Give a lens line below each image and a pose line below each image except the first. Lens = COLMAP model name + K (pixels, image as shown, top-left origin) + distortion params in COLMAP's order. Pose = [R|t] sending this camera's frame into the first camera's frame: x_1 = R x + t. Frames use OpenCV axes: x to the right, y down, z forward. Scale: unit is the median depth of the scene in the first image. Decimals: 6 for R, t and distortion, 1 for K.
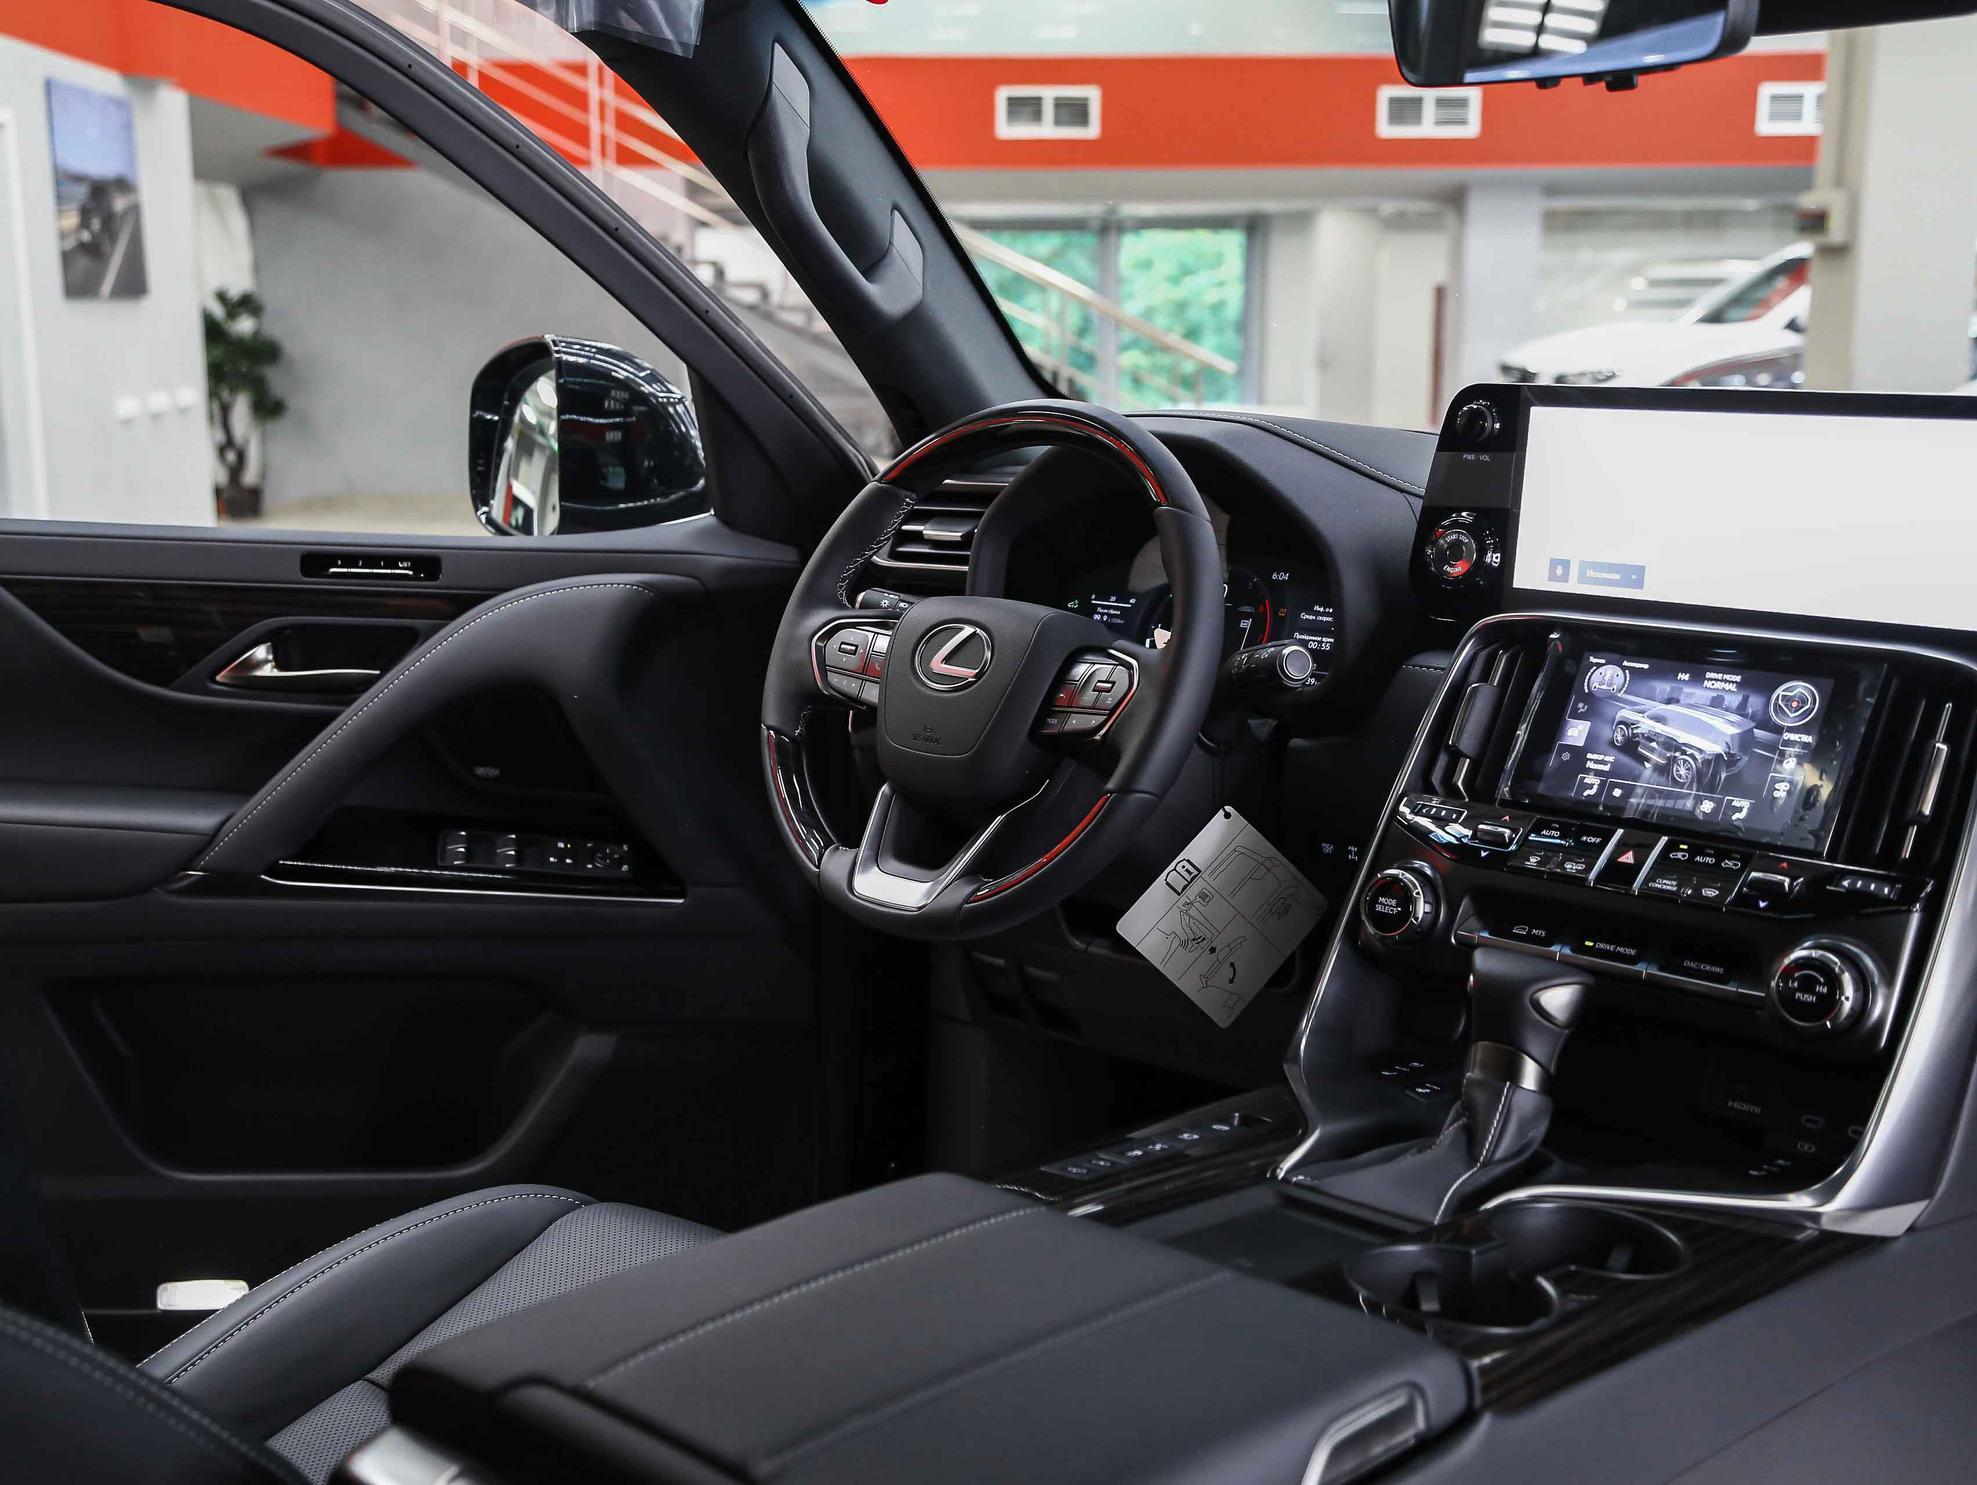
lens RADIAL K [[2218.9, 0, 988.5], [0, 2218.9, 742.5], [0, 0, 1]] dist [-0.012504, -0.012482]
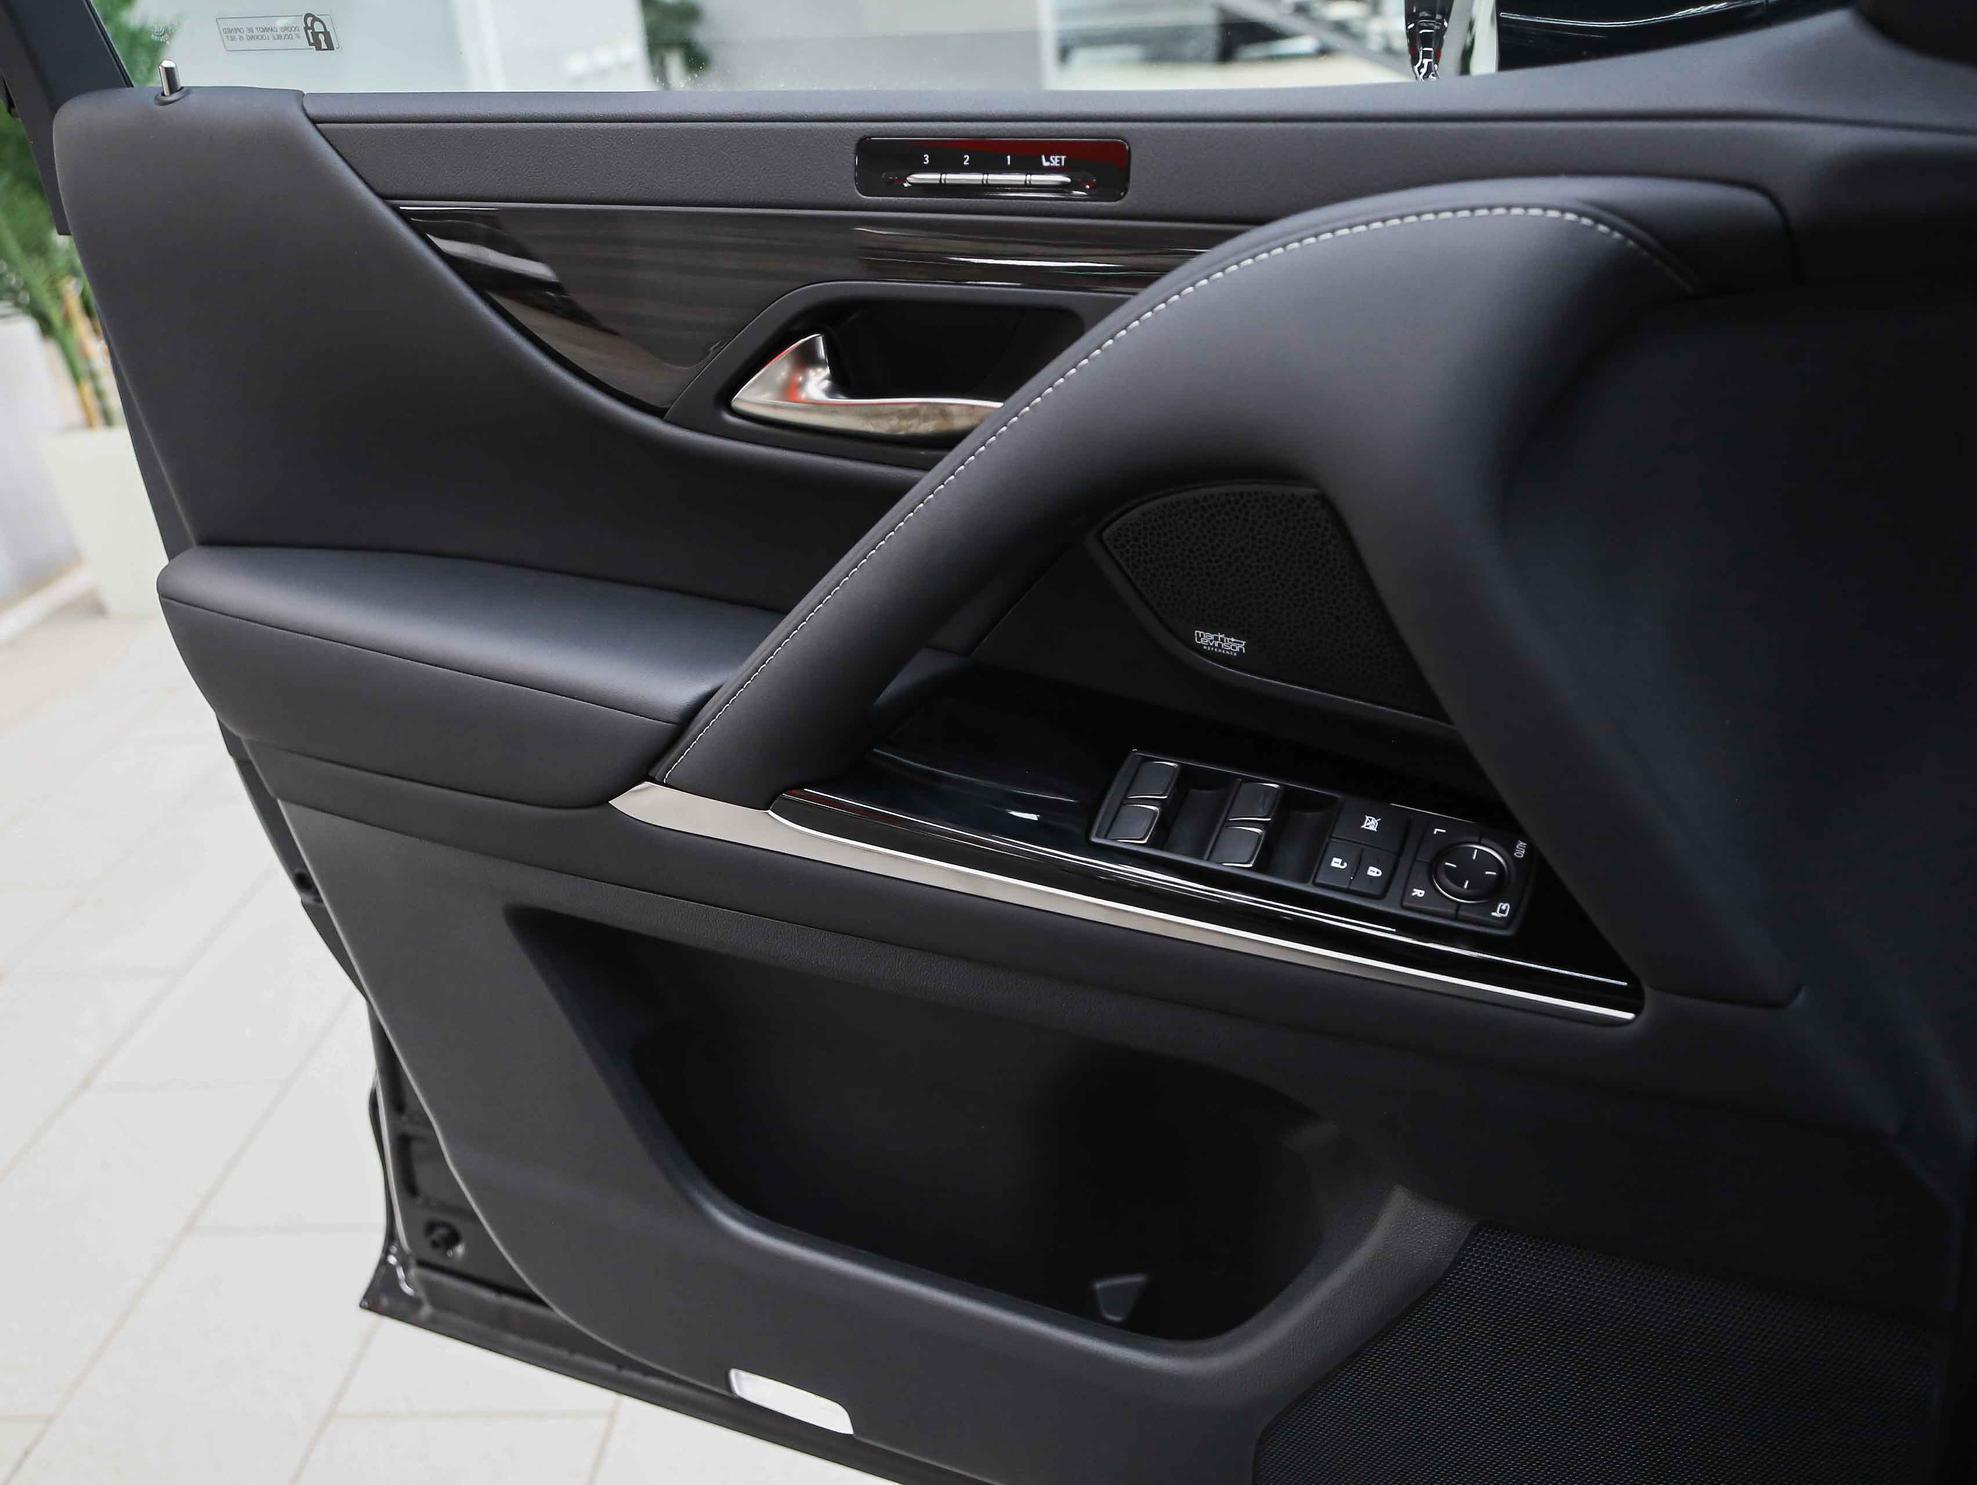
lens RADIAL K [[1804.2, 0, 988.5], [0, 1804.2, 742.5], [0, 0, 1]] dist [-0.114563, 0.109292]
pose [[0.788872, 0.168859, -0.590903, -0.047608], [-0.025293, 0.969617, 0.243315, -0.054566], [0.614036, -0.176999, 0.769175, 0.702159]]
